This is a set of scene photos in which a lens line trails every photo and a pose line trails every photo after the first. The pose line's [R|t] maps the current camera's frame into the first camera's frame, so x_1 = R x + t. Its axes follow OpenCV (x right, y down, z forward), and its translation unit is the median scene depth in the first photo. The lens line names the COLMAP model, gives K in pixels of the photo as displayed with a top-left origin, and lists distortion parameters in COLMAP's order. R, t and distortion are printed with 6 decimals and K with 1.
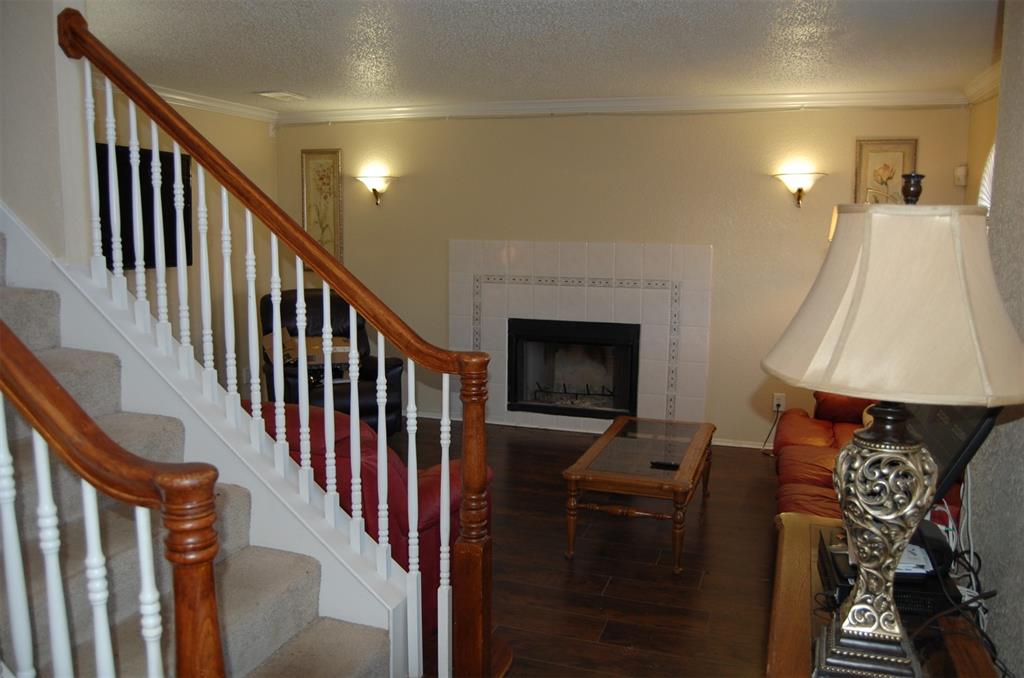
lens RADIAL K [[804.1, 0, 518.0], [0, 804.1, 341.4], [0, 0, 1]] dist [-0.081581, 0.011118]
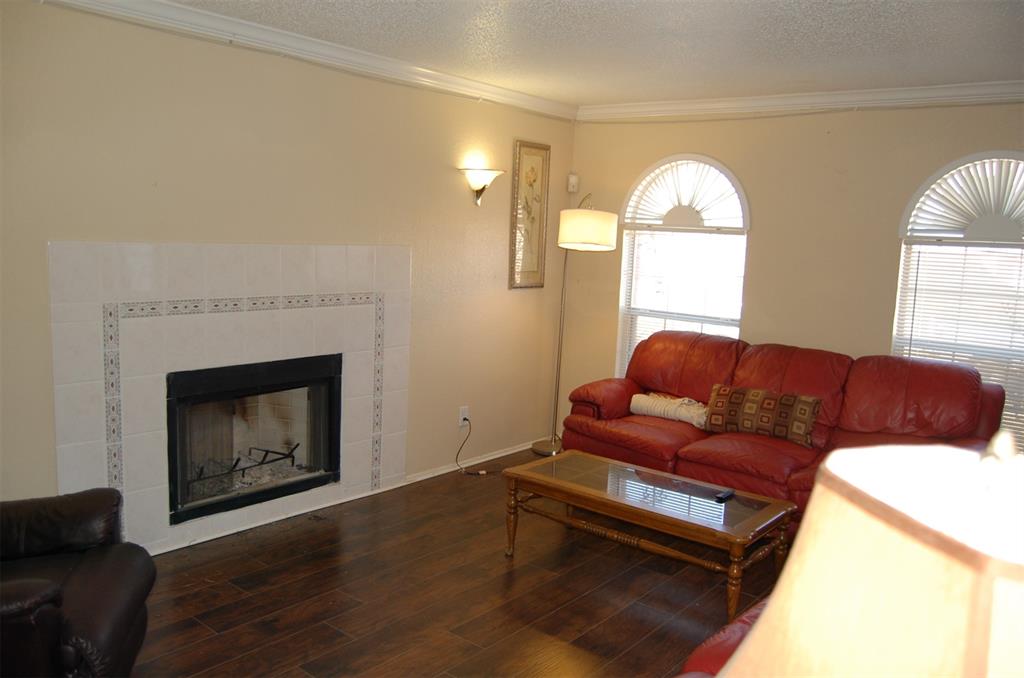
lens RADIAL K [[772.0, 0, 466.5], [0, 772.0, 353.0], [0, 0, 1]] dist [-0.048035, 0.002444]
pose [[0.403276, -0.126961, 0.906228, -0.428582], [0.115247, 0.989490, 0.087340, -0.066704], [-0.907792, 0.069218, 0.413669, 0.556821]]
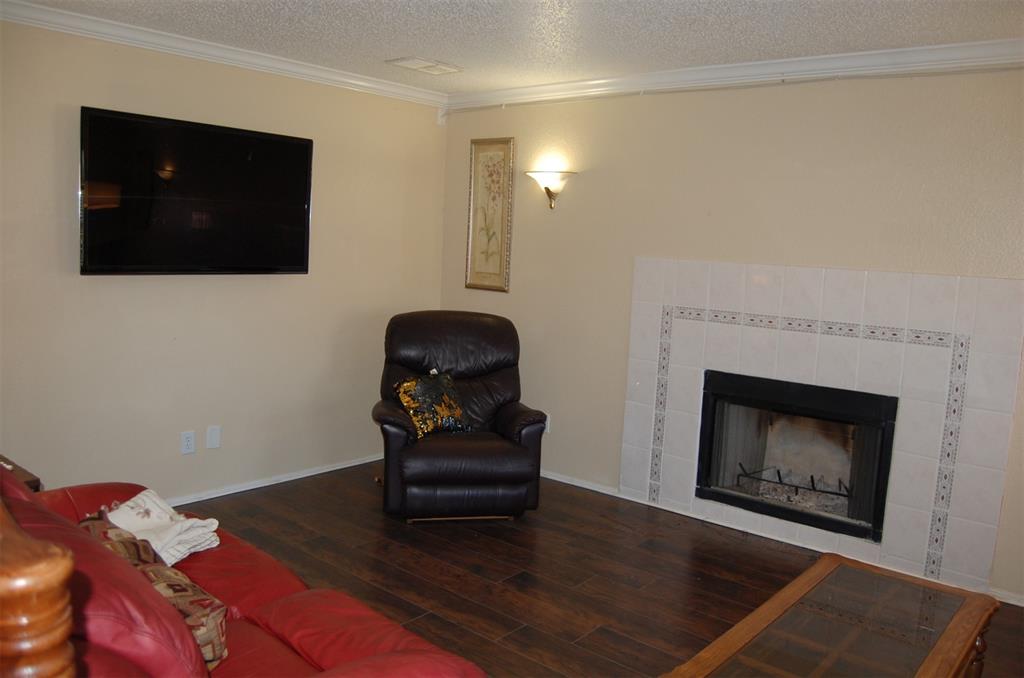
lens RADIAL K [[804.1, 0, 518.0], [0, 804.1, 341.4], [0, 0, 1]] dist [-0.081581, 0.011118]
pose [[0.930475, 0.075301, -0.358533, 0.085339], [-0.085204, 0.996293, -0.011877, -0.030639], [0.356309, 0.041600, 0.933442, 0.271973]]
